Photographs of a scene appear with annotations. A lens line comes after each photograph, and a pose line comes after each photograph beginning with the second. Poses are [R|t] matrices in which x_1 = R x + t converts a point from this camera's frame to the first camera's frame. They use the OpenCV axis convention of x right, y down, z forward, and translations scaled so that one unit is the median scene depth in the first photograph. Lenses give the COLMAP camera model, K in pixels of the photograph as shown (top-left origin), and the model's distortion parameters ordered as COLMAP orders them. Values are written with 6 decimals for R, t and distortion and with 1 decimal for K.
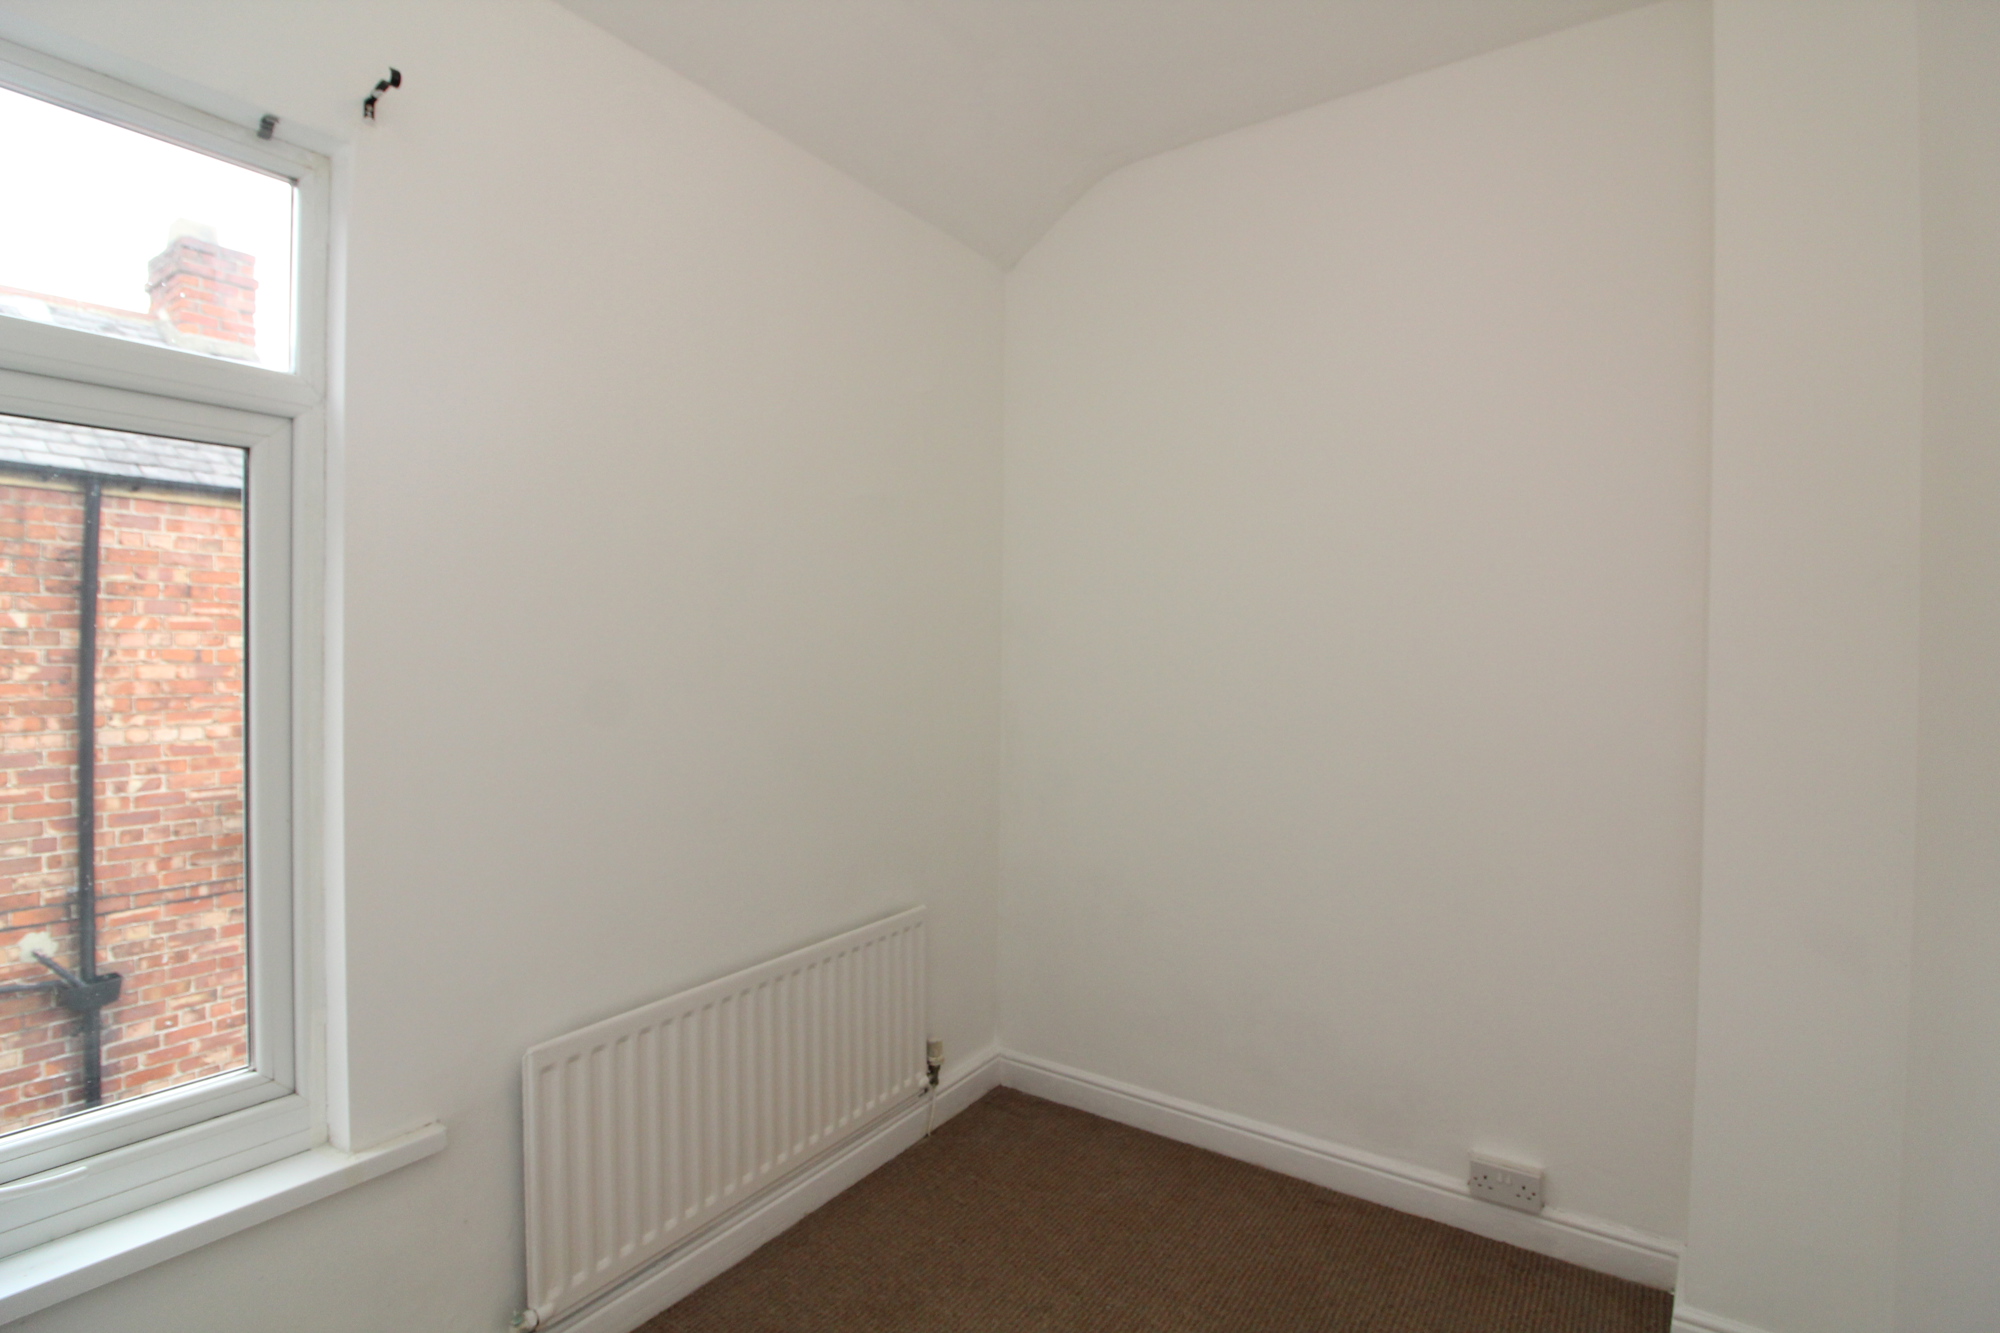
lens RADIAL K [[935.7, 0, 1001.1], [0, 935.7, 666.5], [0, 0, 1]] dist [-0.004479, -0.000769]
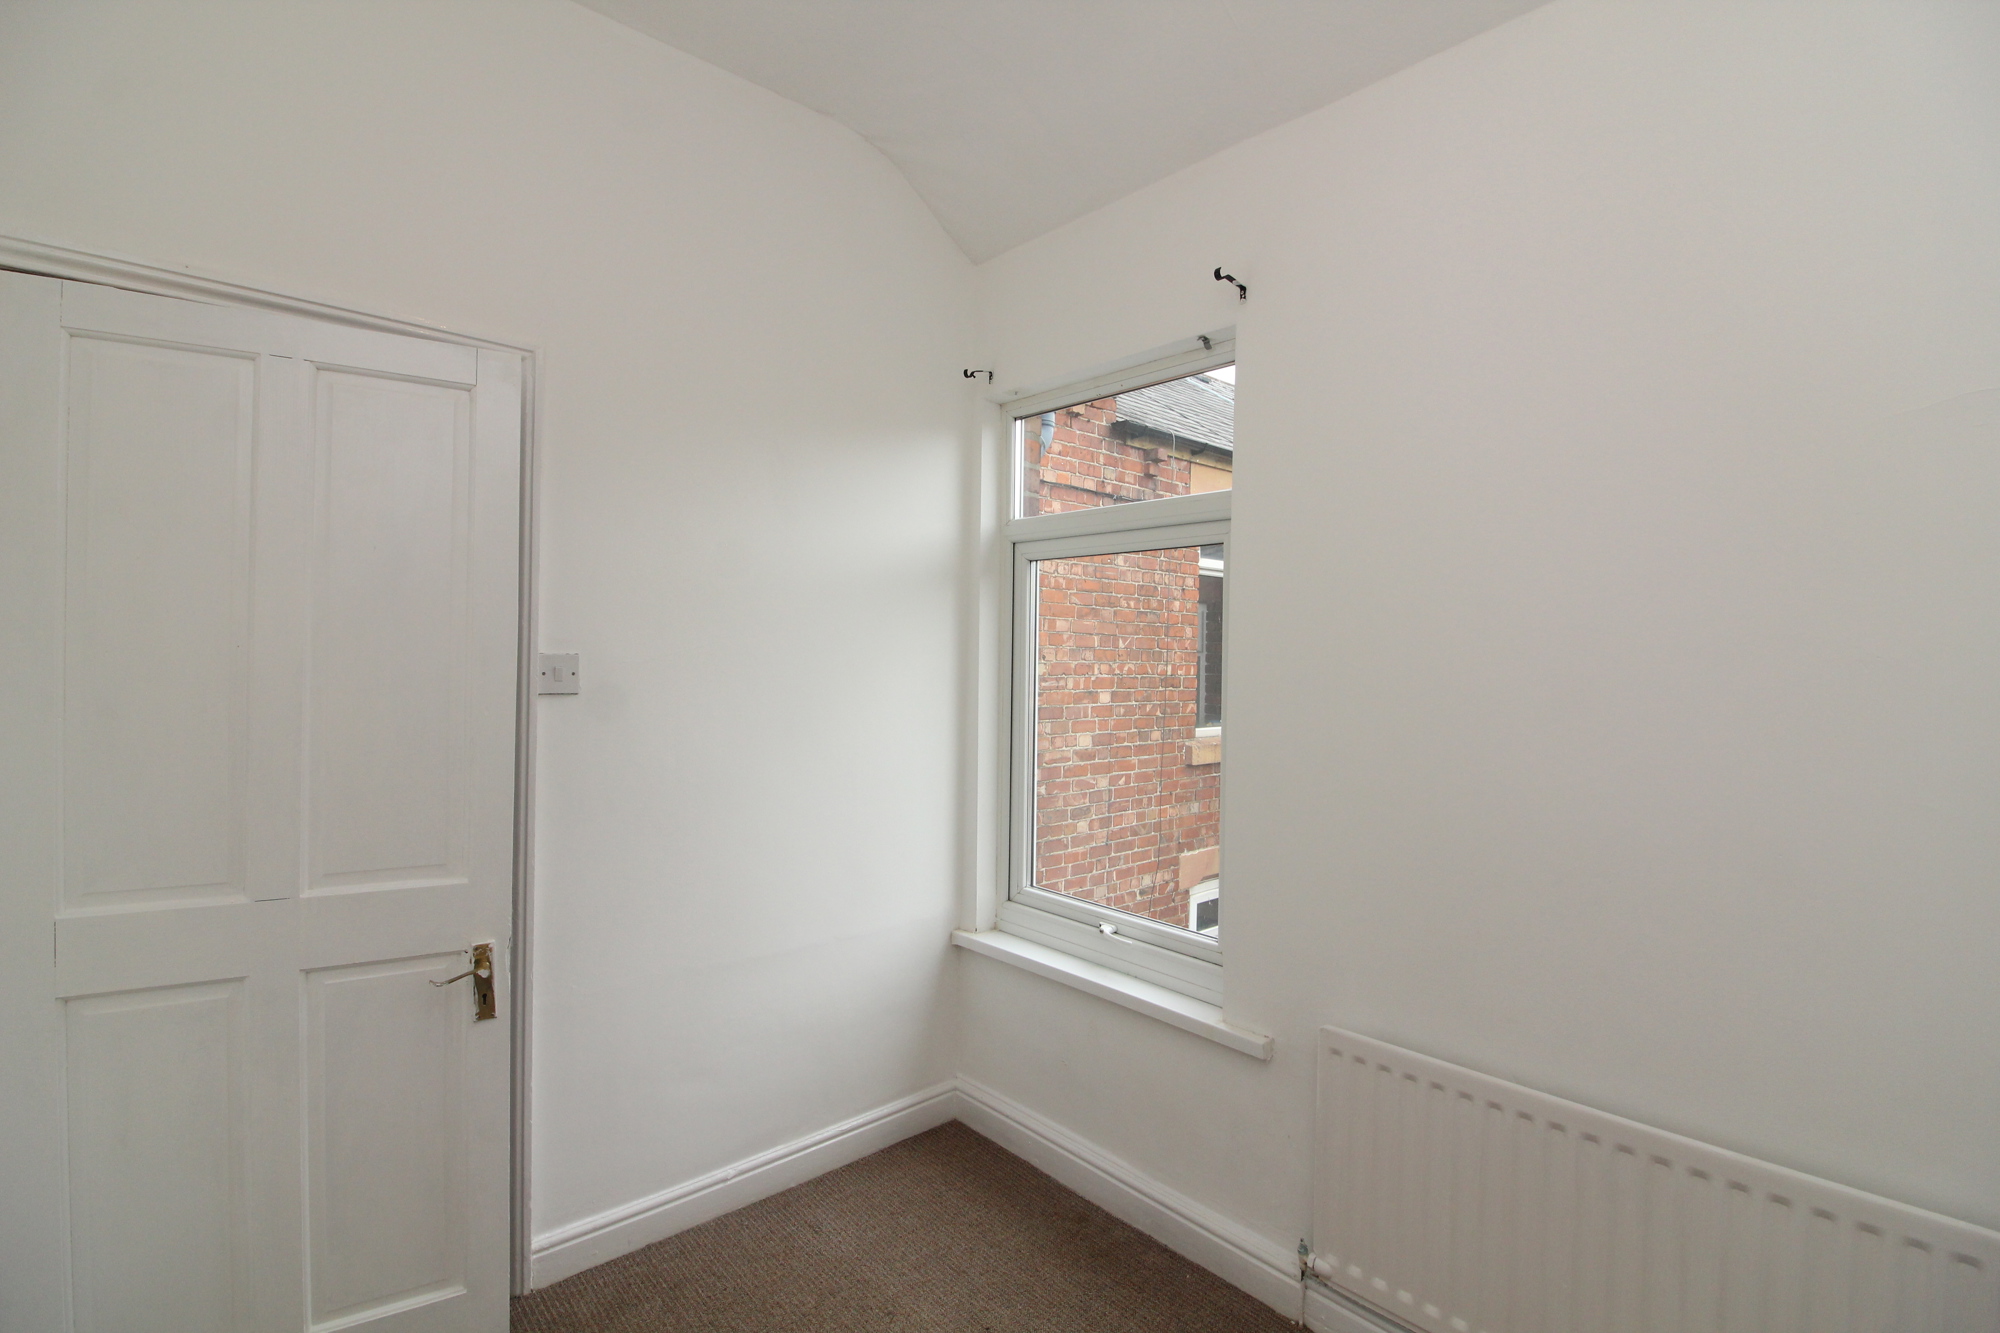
lens RADIAL K [[935.7, 0, 1004.4], [0, 935.7, 661.8], [0, 0, 1]] dist [-0.004479, -0.000769]
pose [[-0.266311, -0.001057, -0.963887, 0.804777], [-0.005900, 0.999982, 0.000534, -0.027313], [0.963869, 0.005829, -0.266312, 1.101612]]
